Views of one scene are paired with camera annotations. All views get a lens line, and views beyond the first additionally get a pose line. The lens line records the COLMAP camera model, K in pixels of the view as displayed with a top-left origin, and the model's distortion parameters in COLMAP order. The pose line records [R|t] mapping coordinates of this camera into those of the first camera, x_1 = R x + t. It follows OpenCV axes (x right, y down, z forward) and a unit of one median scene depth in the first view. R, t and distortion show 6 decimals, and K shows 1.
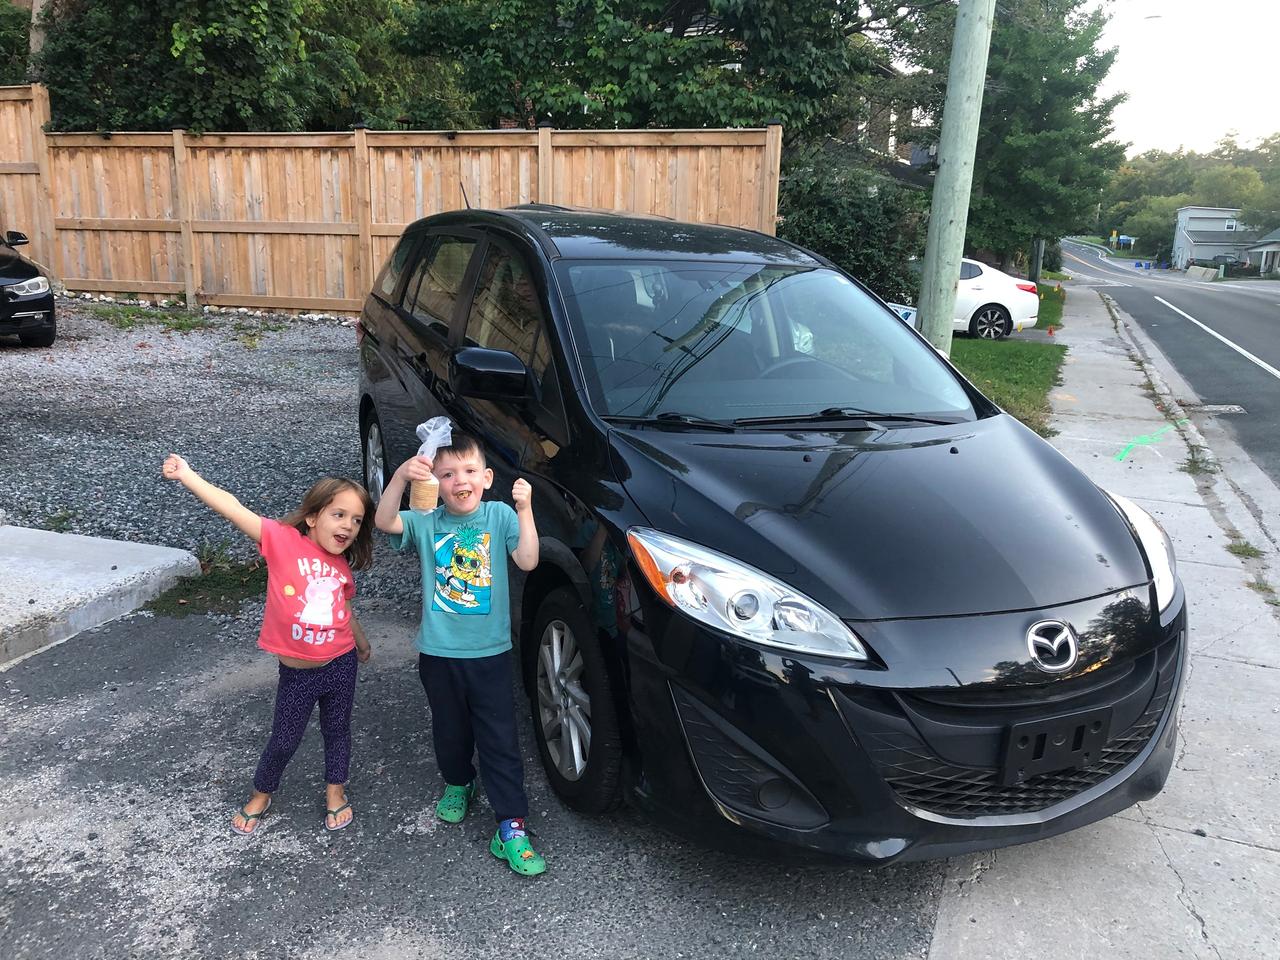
lens RADIAL K [[1023.1, 0, 640.0], [0, 1023.1, 480.0], [0, 0, 1]] dist [0.032313, -0.013190]
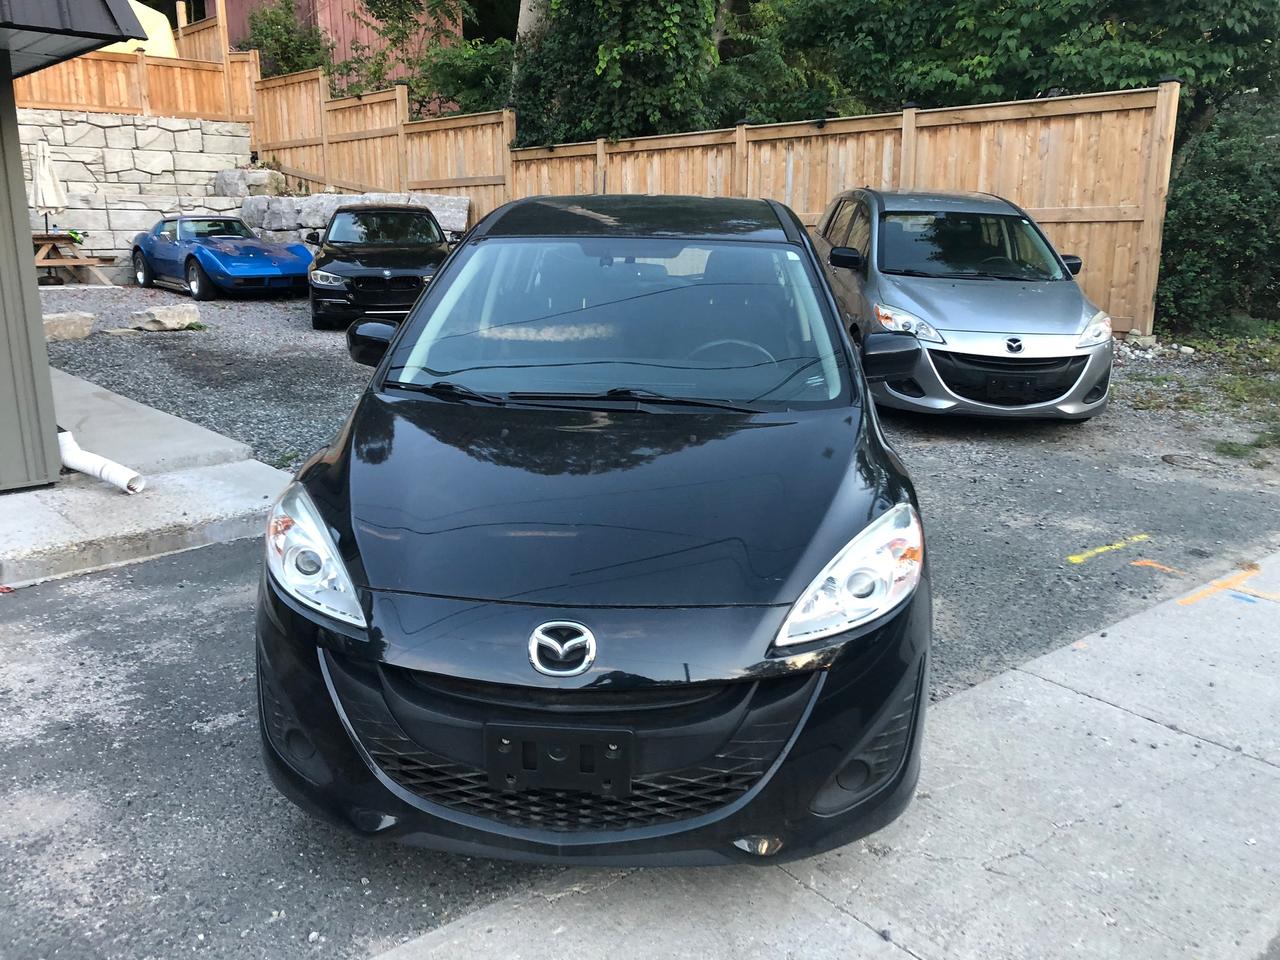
lens RADIAL K [[1030.2, 0, 639.2], [0, 1030.2, 456.7], [0, 0, 1]] dist [0.018067, -0.005872]
pose [[0.874274, 0.079662, -0.478853, 0.171450], [-0.087508, 0.996146, 0.005949, -0.003438], [0.477481, 0.036703, 0.877875, 0.045841]]
